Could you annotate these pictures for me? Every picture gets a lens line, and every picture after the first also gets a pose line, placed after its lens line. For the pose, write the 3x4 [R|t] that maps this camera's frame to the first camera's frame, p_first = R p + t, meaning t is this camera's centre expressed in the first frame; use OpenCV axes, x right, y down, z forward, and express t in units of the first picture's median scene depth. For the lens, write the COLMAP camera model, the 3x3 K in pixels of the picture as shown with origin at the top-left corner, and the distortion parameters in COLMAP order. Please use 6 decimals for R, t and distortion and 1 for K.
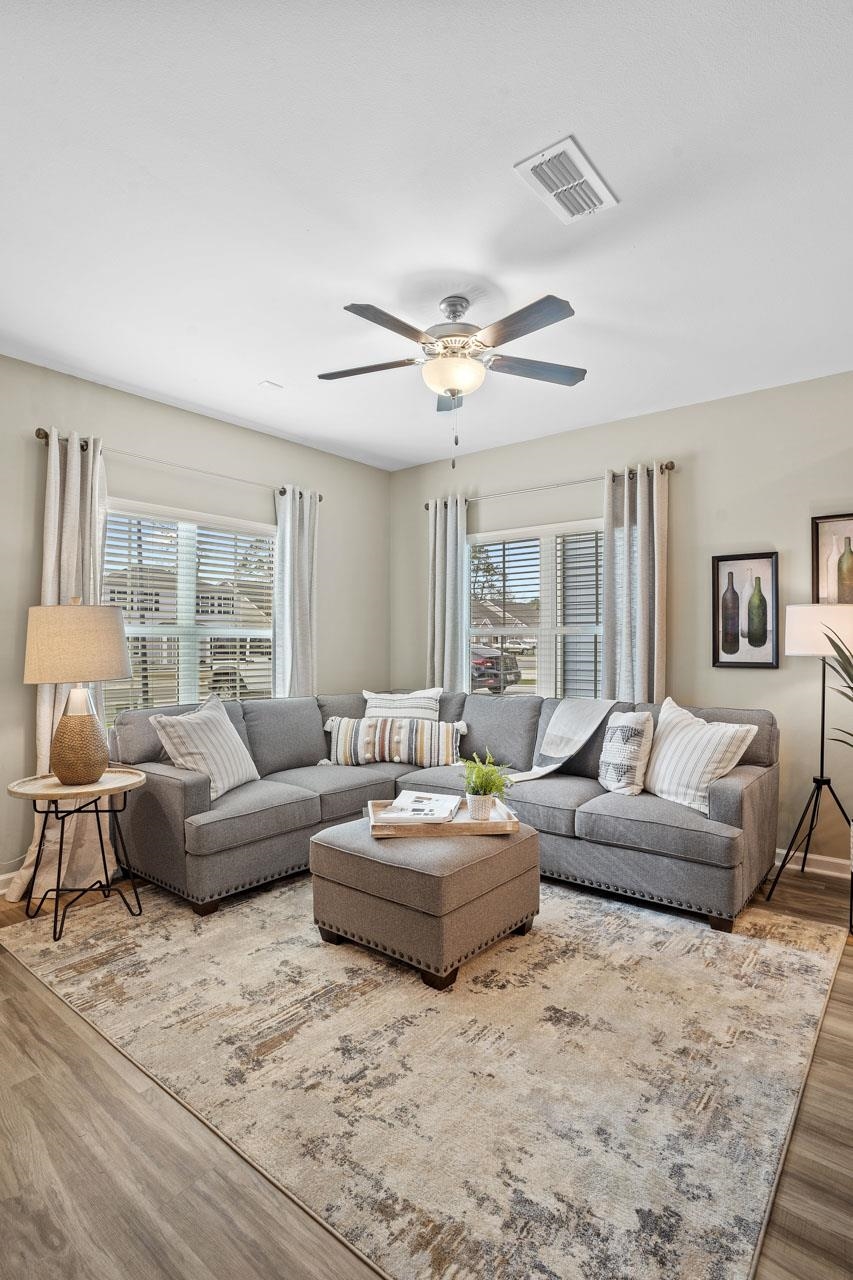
lens RADIAL K [[634.5, 0, 427.1], [0, 634.5, 645.5], [0, 0, 1]] dist [-0.075705, 0.032936]
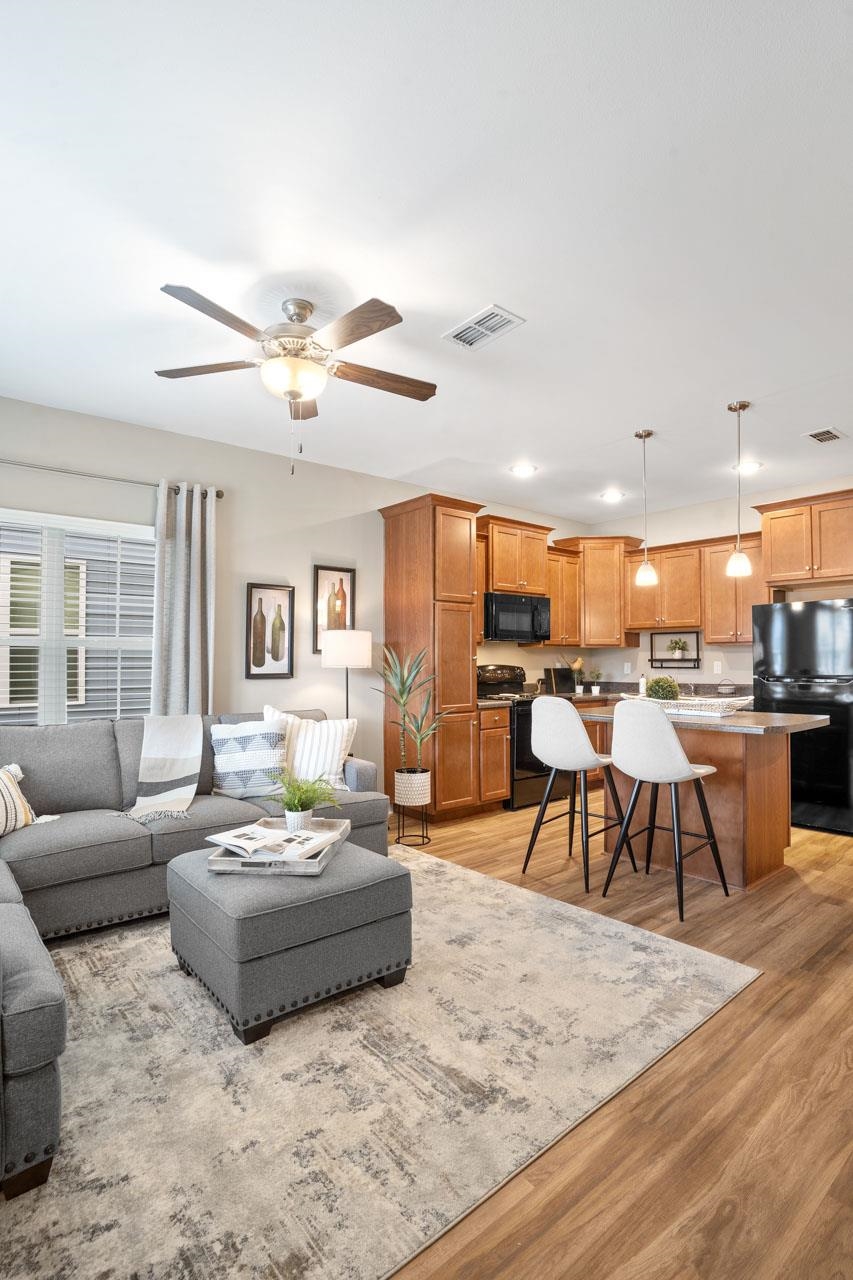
lens RADIAL K [[634.5, 0, 427.1], [0, 634.5, 645.5], [0, 0, 1]] dist [-0.075705, 0.032936]
pose [[0.191598, 0.021944, 0.981228, -0.884161], [0.005557, 0.999710, -0.023443, 0.003309], [-0.981458, 0.009944, 0.191420, 0.644027]]
